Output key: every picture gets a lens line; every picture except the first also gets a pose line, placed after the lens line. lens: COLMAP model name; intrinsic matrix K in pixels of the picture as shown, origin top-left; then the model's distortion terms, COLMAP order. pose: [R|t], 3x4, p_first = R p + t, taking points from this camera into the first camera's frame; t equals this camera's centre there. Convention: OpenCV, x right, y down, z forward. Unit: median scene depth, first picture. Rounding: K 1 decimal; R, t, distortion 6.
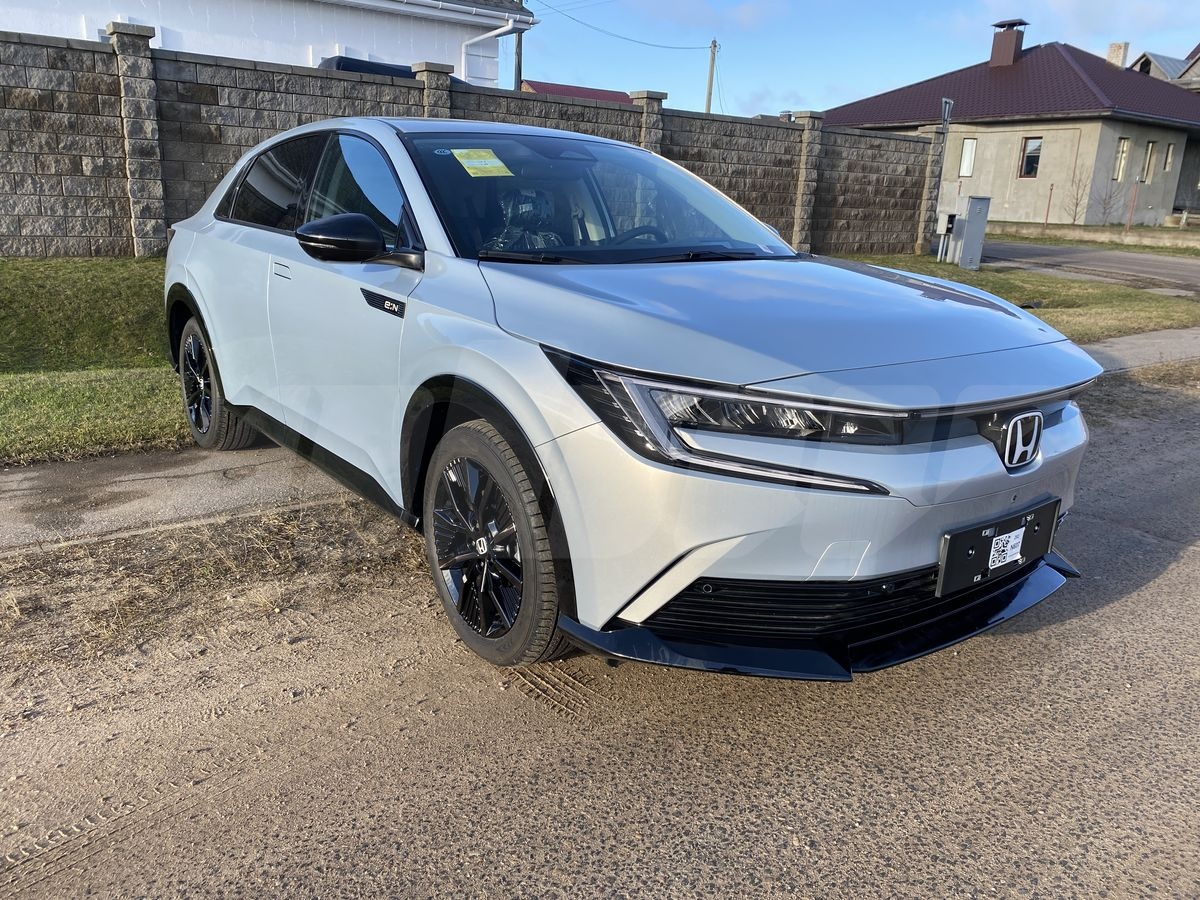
lens RADIAL K [[907.7, 0, 600.5], [0, 907.7, 449.5], [0, 0, 1]] dist [0.009355, 0.002664]
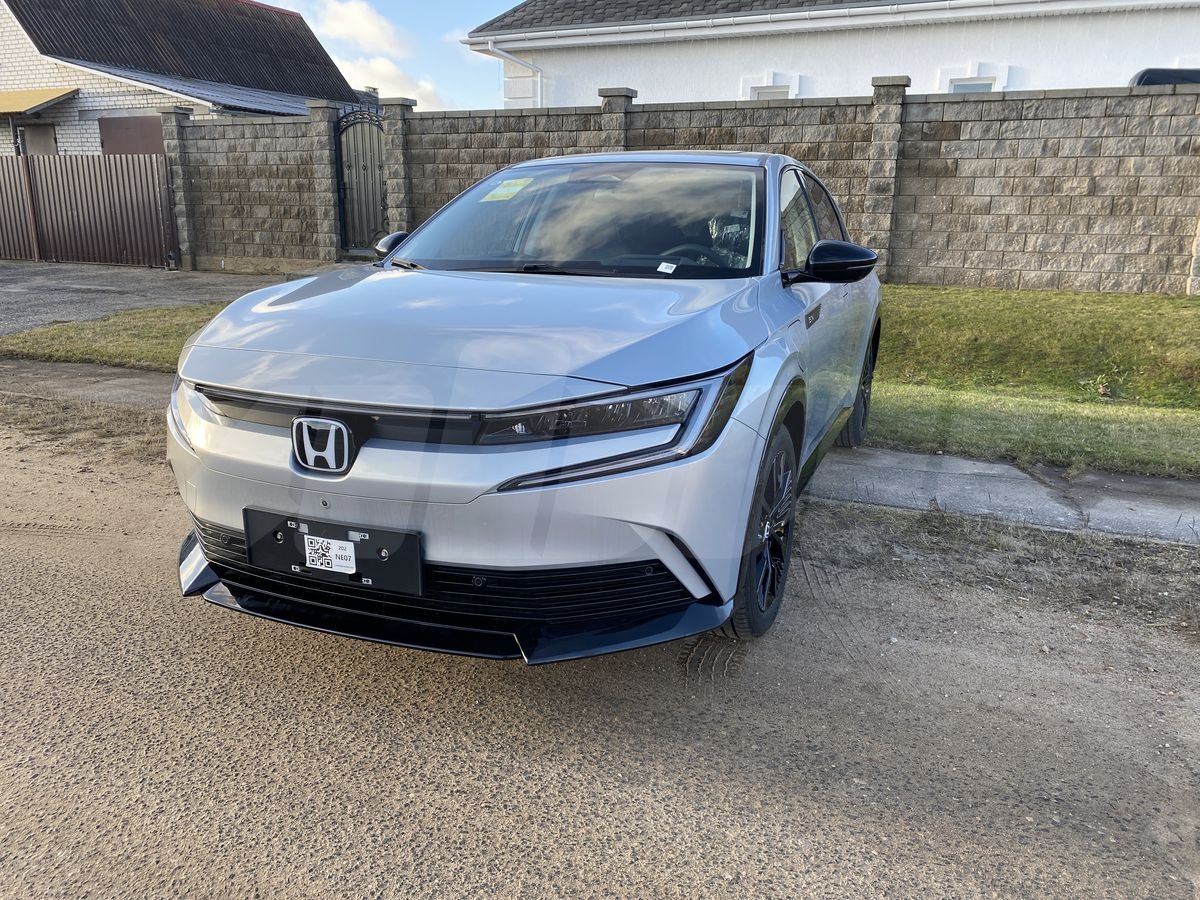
lens RADIAL K [[914.6, 0, 597.2], [0, 914.6, 445.4], [0, 0, 1]] dist [0.017097, -0.008250]
pose [[0.515004, 0.184516, -0.837093, 0.321144], [-0.220938, 0.972135, 0.078355, -0.034169], [0.828225, 0.144593, 0.541420, 0.155282]]
